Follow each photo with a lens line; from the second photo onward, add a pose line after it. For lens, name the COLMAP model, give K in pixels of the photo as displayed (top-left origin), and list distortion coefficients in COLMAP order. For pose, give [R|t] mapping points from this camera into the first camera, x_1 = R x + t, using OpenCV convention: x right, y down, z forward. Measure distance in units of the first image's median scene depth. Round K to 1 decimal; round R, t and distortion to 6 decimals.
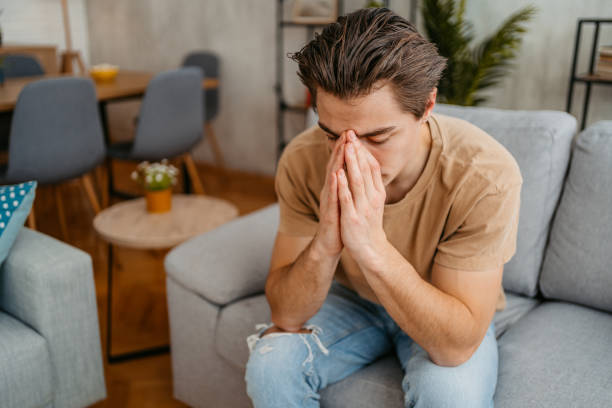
lens RADIAL K [[621.1, 0, 306.0], [0, 621.1, 204.0], [0, 0, 1]] dist [0.005199, 0.001627]
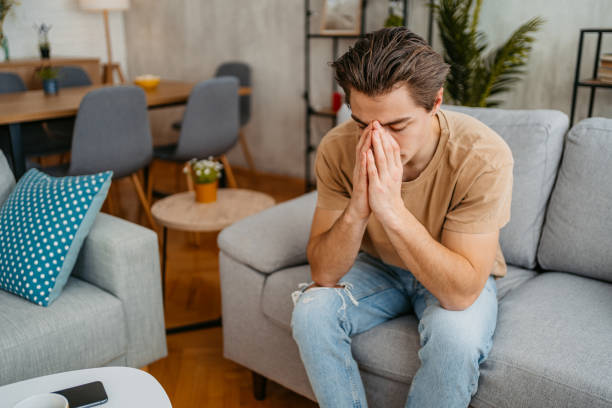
lens RADIAL K [[621.1, 0, 306.0], [0, 621.1, 204.0], [0, 0, 1]] dist [0.005199, 0.001627]
pose [[0.999410, -0.002129, -0.034277, -0.020056], [0.001615, 0.999886, -0.015019, 0.047916], [0.034305, 0.014955, 0.999300, -0.194024]]
